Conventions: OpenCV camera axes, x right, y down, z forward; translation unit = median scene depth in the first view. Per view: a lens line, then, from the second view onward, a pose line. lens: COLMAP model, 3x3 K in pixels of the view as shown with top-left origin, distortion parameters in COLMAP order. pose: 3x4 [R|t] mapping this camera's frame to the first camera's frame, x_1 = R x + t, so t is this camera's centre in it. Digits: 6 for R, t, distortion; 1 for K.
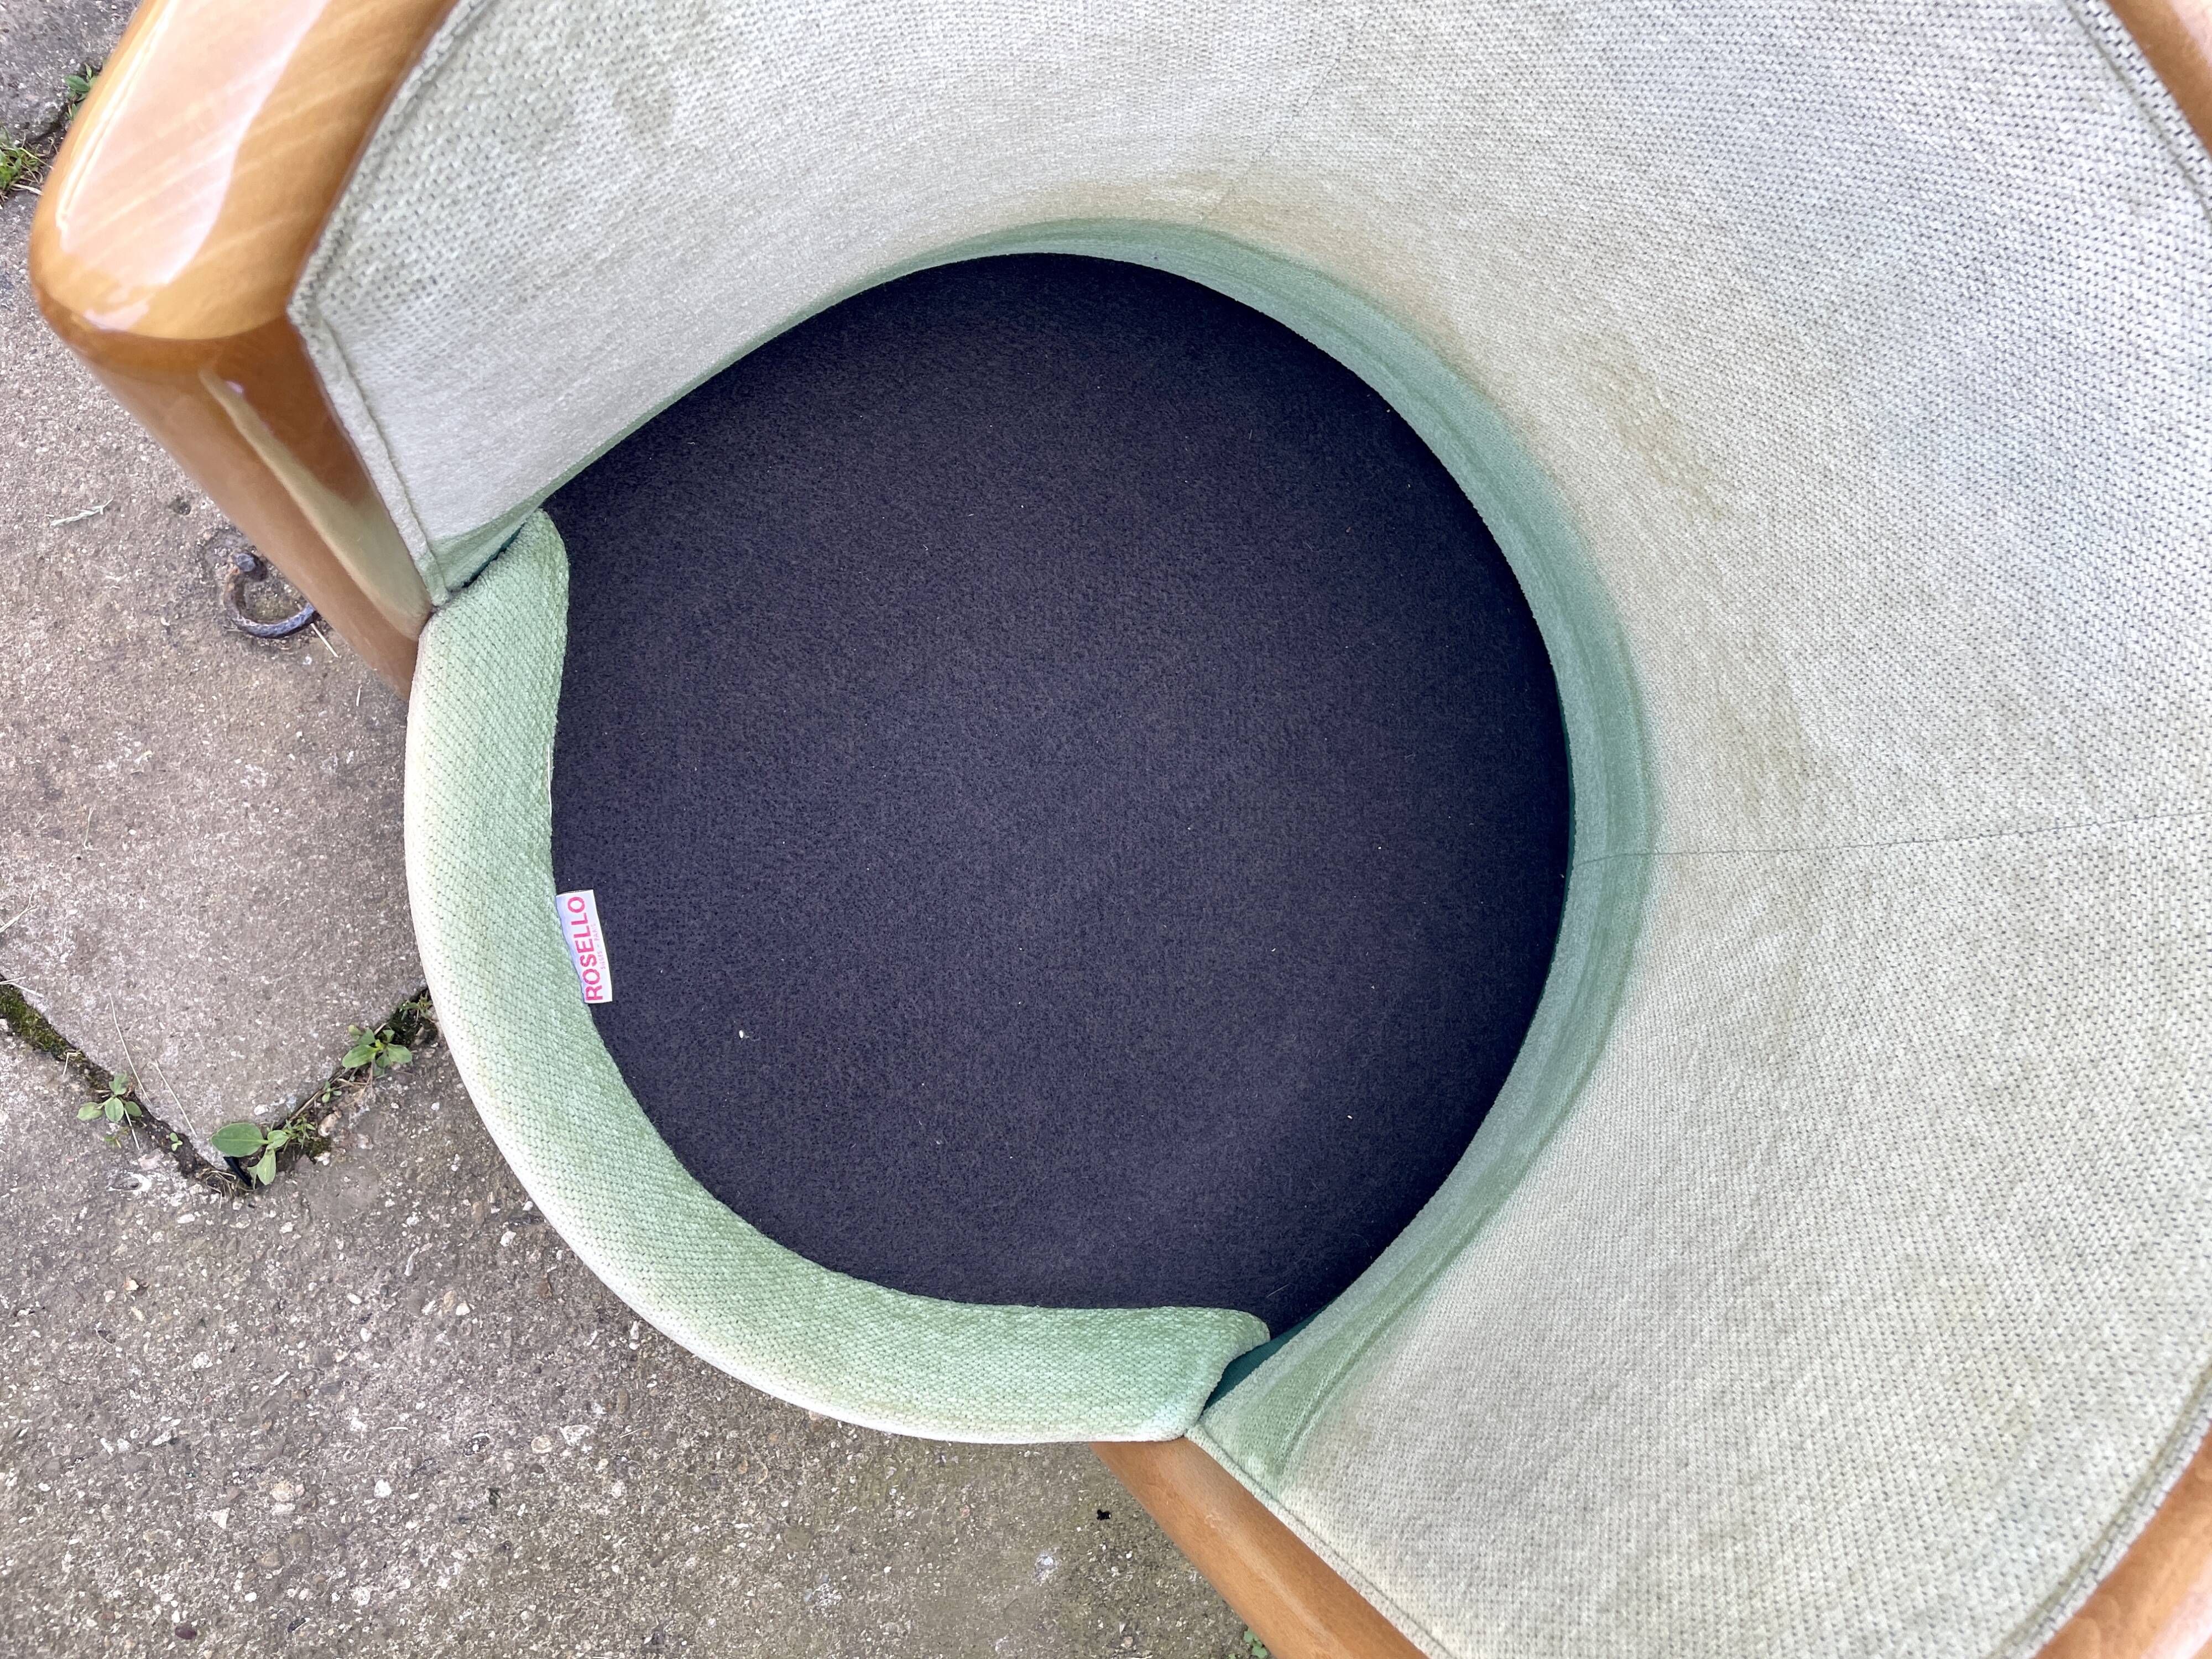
lens RADIAL K [[1677.3, 0, 1091.7], [0, 1677.3, 821.9], [0, 0, 1]] dist [0.078170, -0.108021]
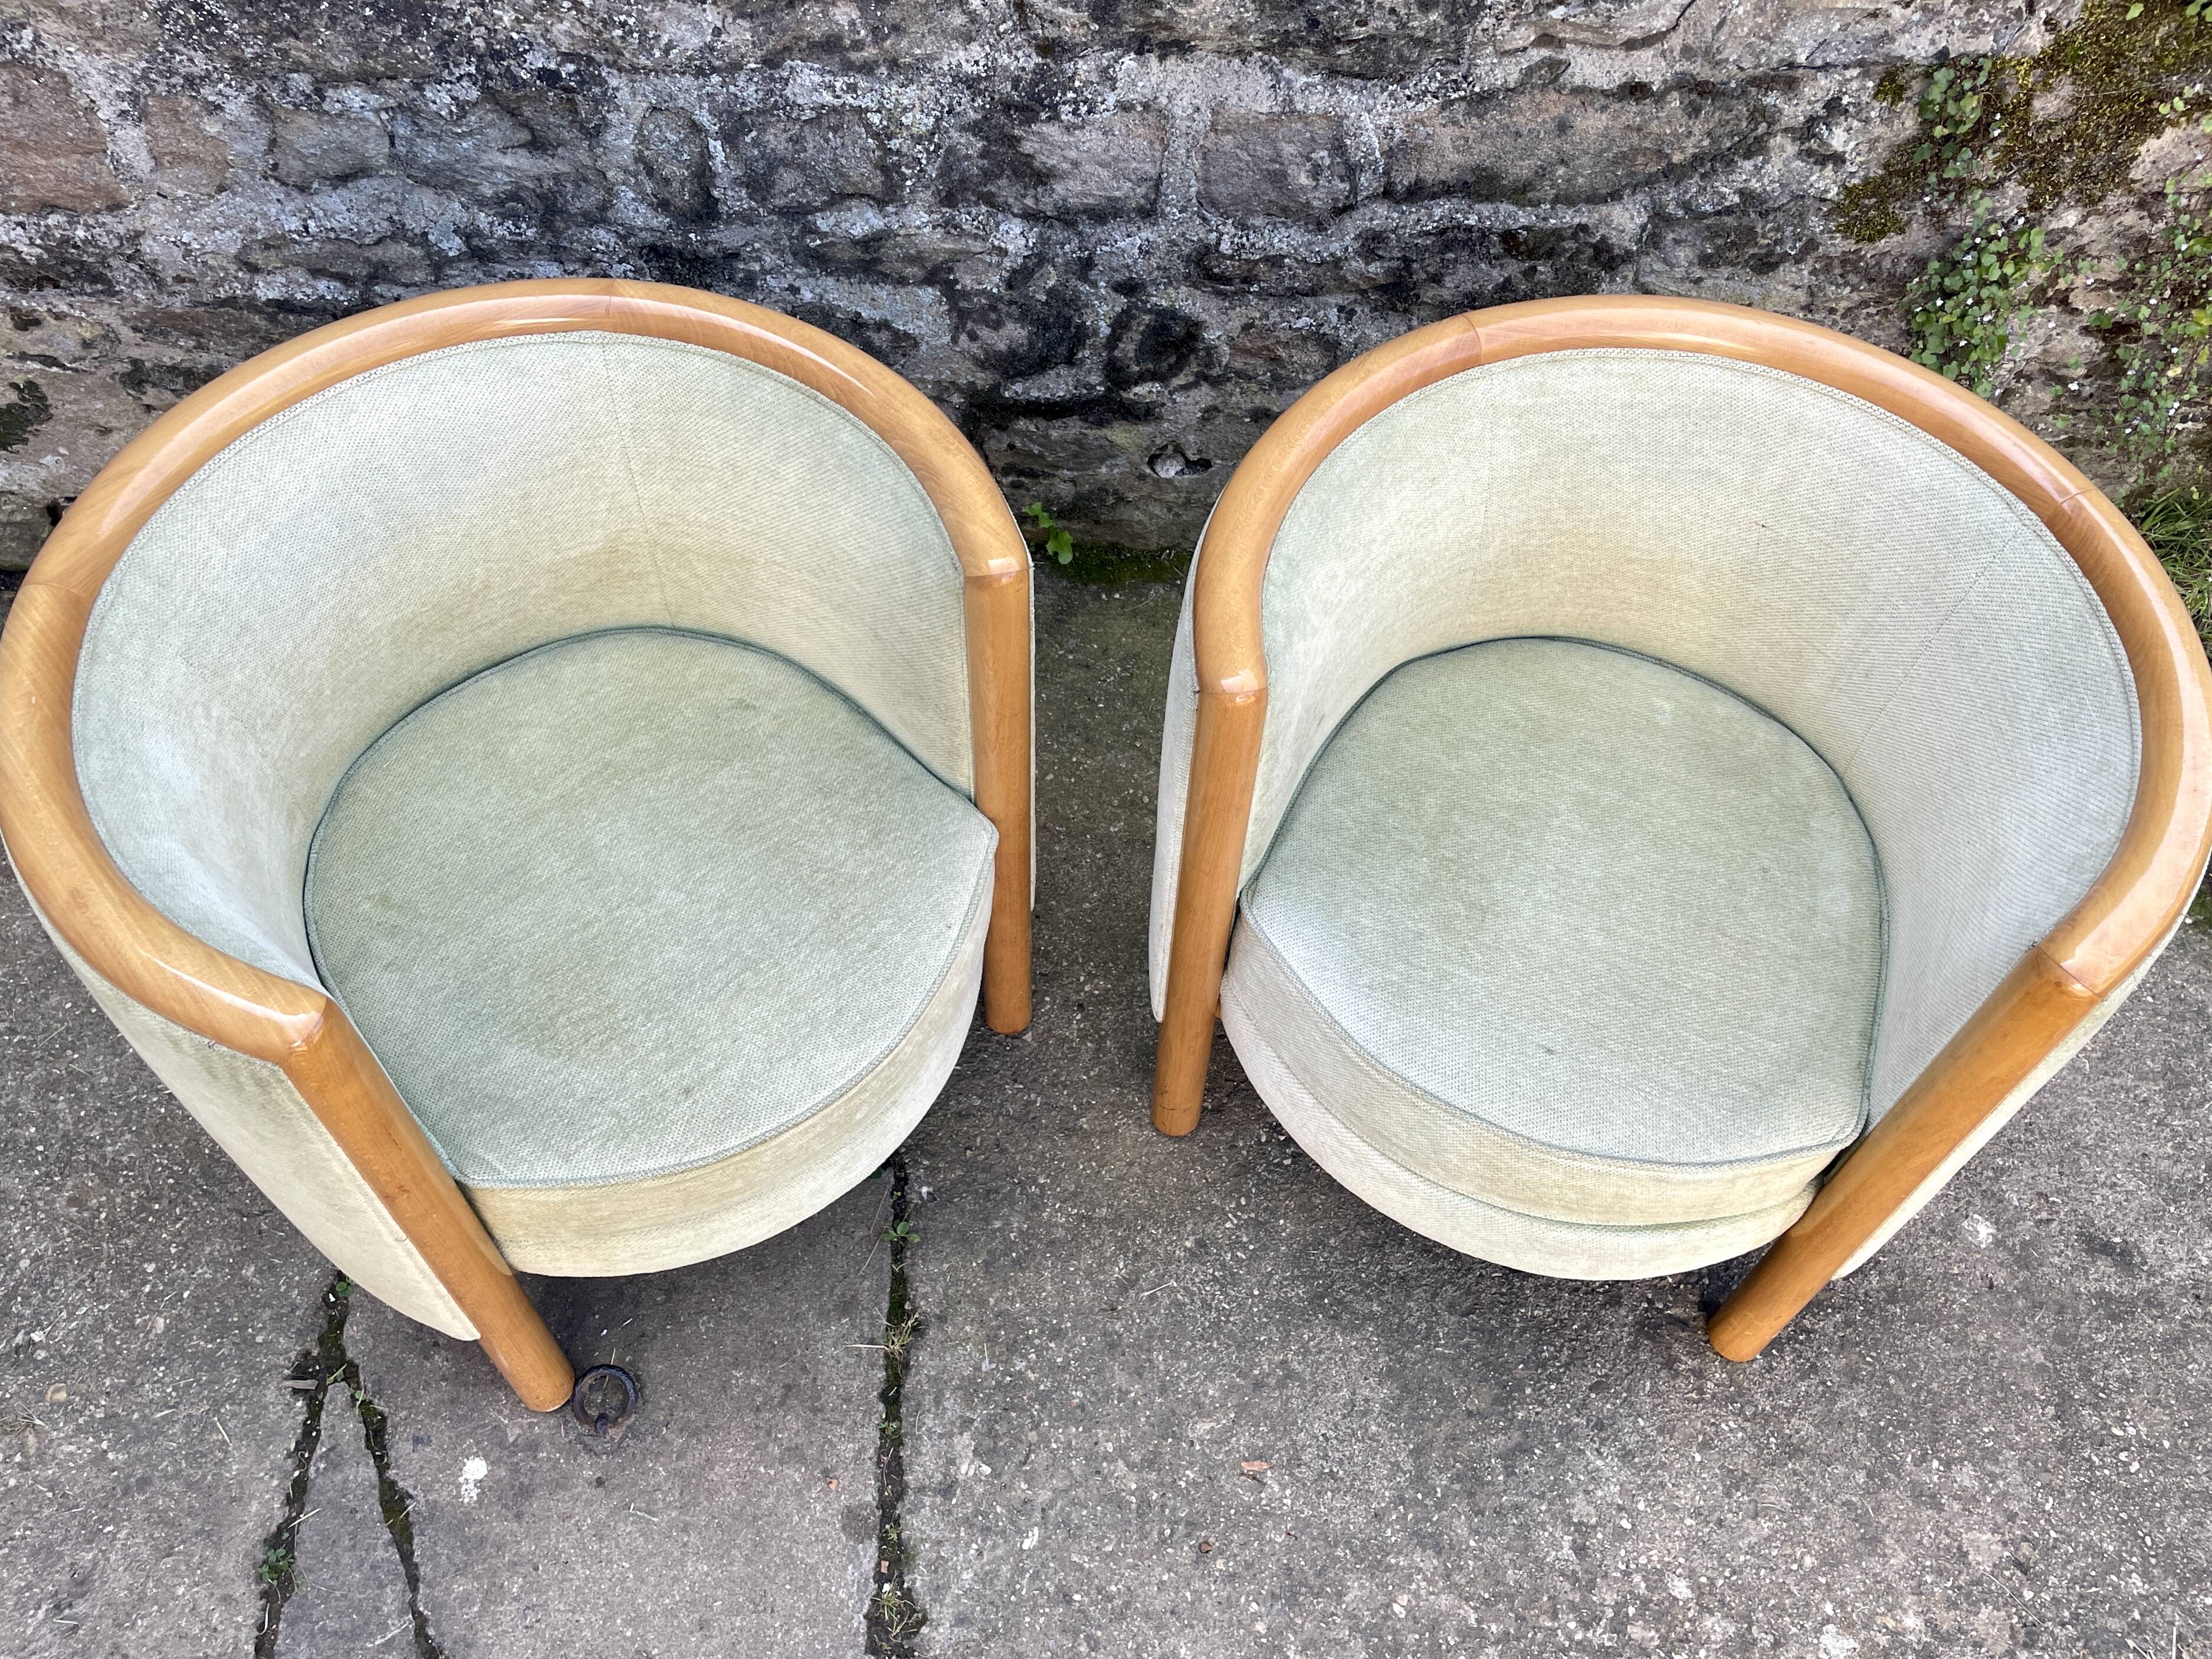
lens RADIAL K [[1788.3, 0, 1095.8], [0, 1788.3, 829.8], [0, 0, 1]] dist [0.075915, -0.102225]
pose [[-0.698117, -0.705295, 0.123252, -0.639525], [0.669956, -0.582762, 0.459943, -0.296731], [-0.252569, 0.403668, 0.879353, -0.798957]]
